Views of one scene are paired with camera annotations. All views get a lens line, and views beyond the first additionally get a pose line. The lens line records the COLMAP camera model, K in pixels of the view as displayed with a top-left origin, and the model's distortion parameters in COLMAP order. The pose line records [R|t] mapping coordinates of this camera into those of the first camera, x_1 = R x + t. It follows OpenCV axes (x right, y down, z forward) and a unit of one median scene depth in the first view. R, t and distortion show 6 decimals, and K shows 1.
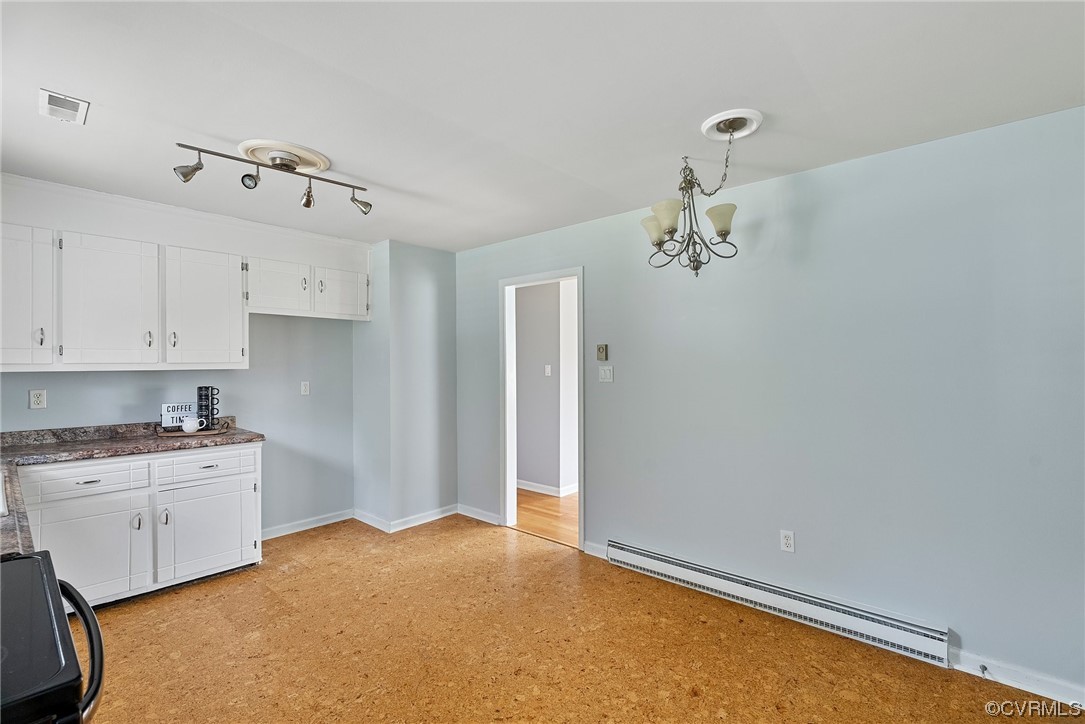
lens RADIAL K [[487.4, 0, 542.5], [0, 487.4, 362.0], [0, 0, 1]] dist [-0.011742, 0.003094]
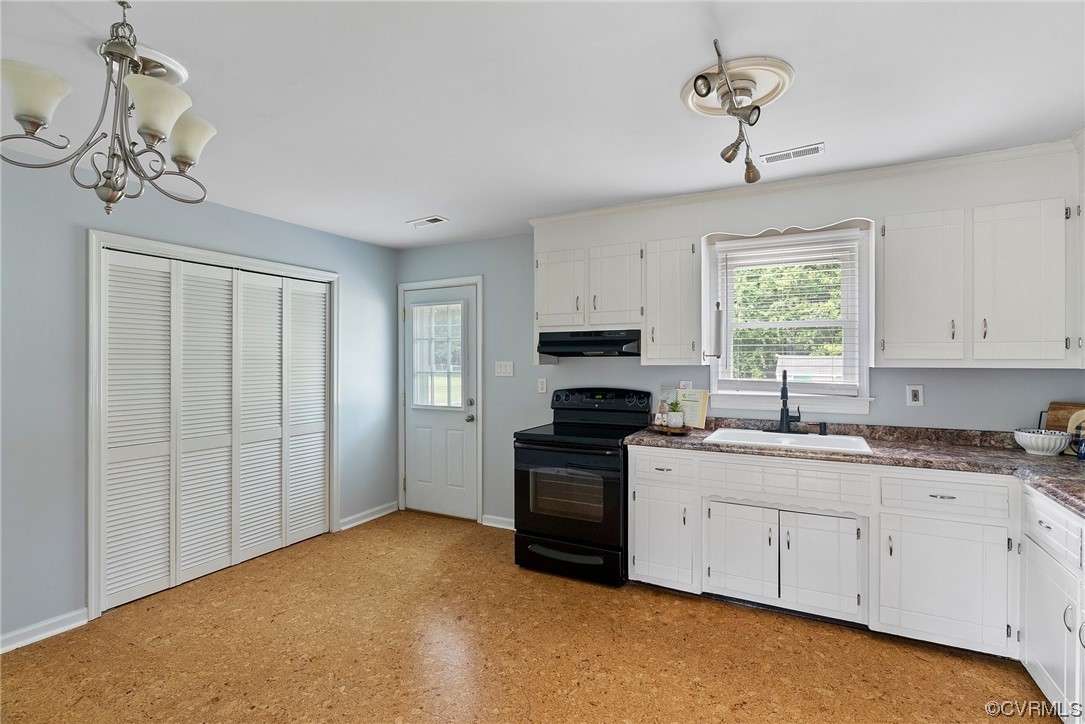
lens RADIAL K [[509.1, 0, 545.1], [0, 509.1, 357.6], [0, 0, 1]] dist [-0.017878, 0.008413]
pose [[-0.971818, 0.002380, -0.235719, -0.039238], [0.003863, 0.999976, -0.005829, 0.002413], [0.235700, -0.006575, -0.971804, 1.356457]]
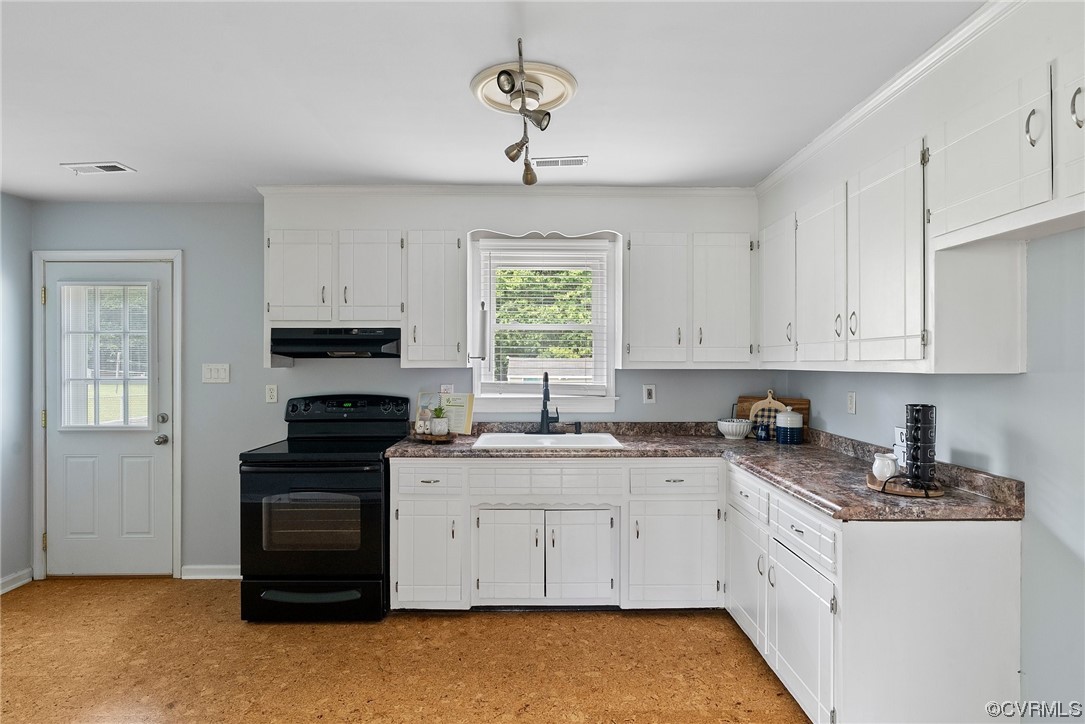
lens RADIAL K [[570.3, 0, 543.2], [0, 570.3, 360.7], [0, 0, 1]] dist [-0.006306, 0.001261]
pose [[-0.741011, 0.000914, -0.671493, 0.037683], [0.003105, 0.999993, -0.002066, 0.002450], [0.671486, -0.003616, -0.741008, 1.338683]]
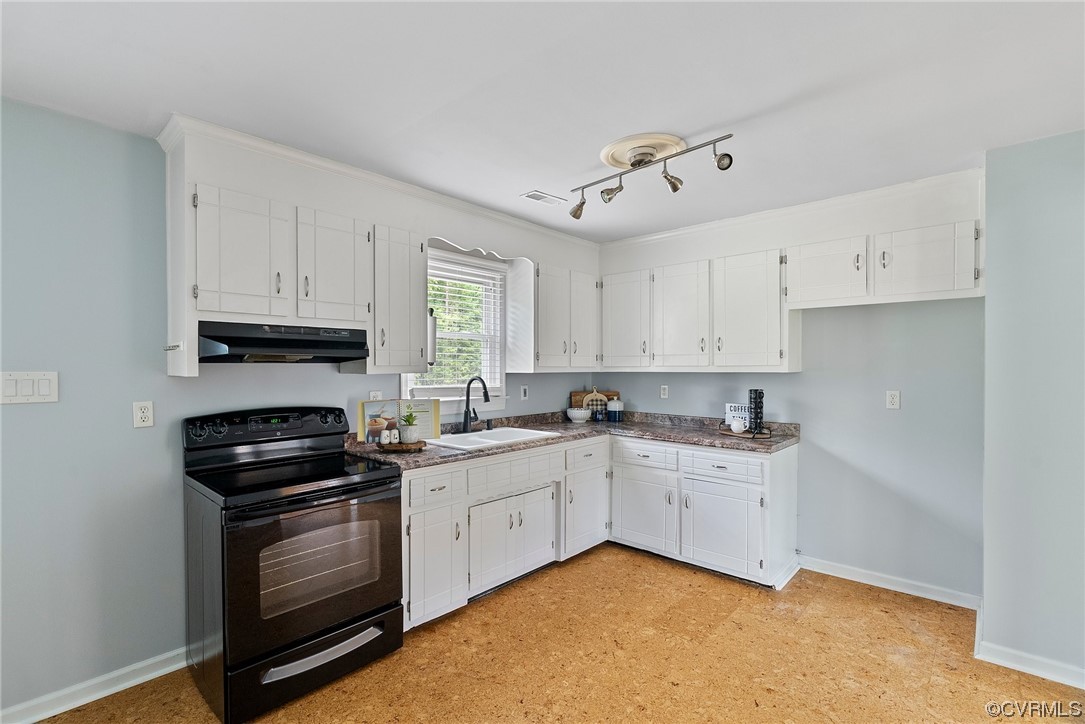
lens RADIAL K [[493.5, 0, 541.3], [0, 493.5, 371.7], [0, 0, 1]] dist [-0.009103, 0.000661]
pose [[-0.013612, 0.013303, -0.999819, 0.364265], [0.004054, 0.999904, 0.013249, -0.001236], [0.999899, -0.003872, -0.013665, 0.646446]]
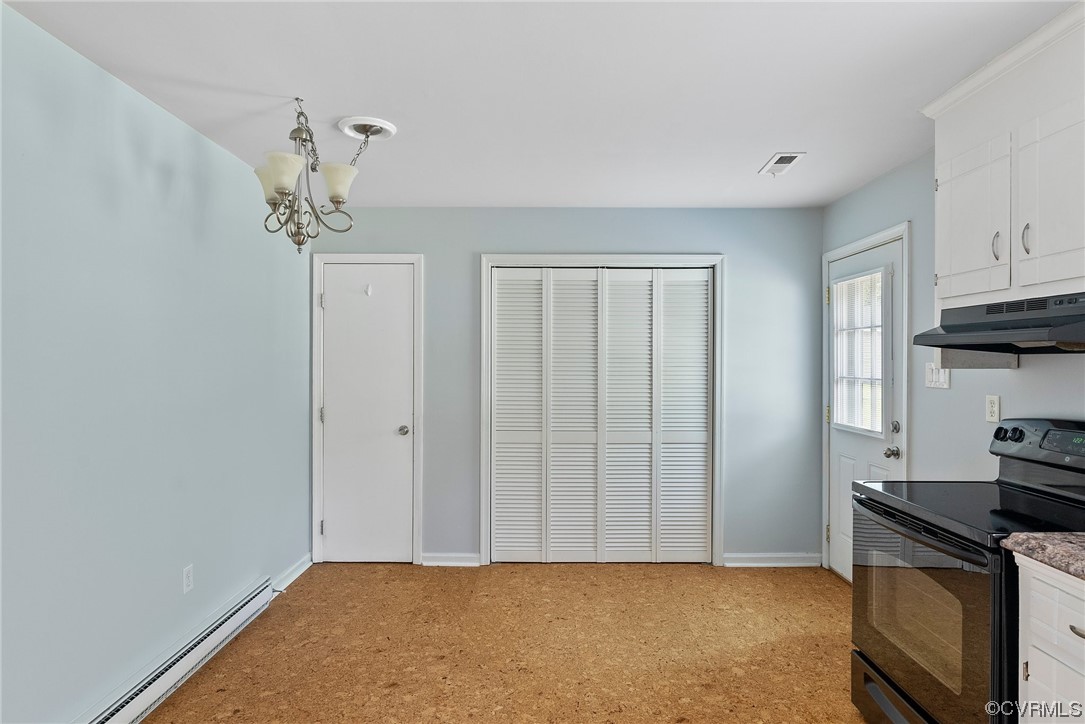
lens RADIAL K [[599.7, 0, 541.7], [0, 599.7, 359.7], [0, 0, 1]] dist [-0.002794, 0.000580]
pose [[-0.659190, -0.000956, 0.751976, -0.561842], [-0.002612, 0.999996, -0.001018, 0.002482], [-0.751972, -0.002635, -0.659190, 1.076301]]
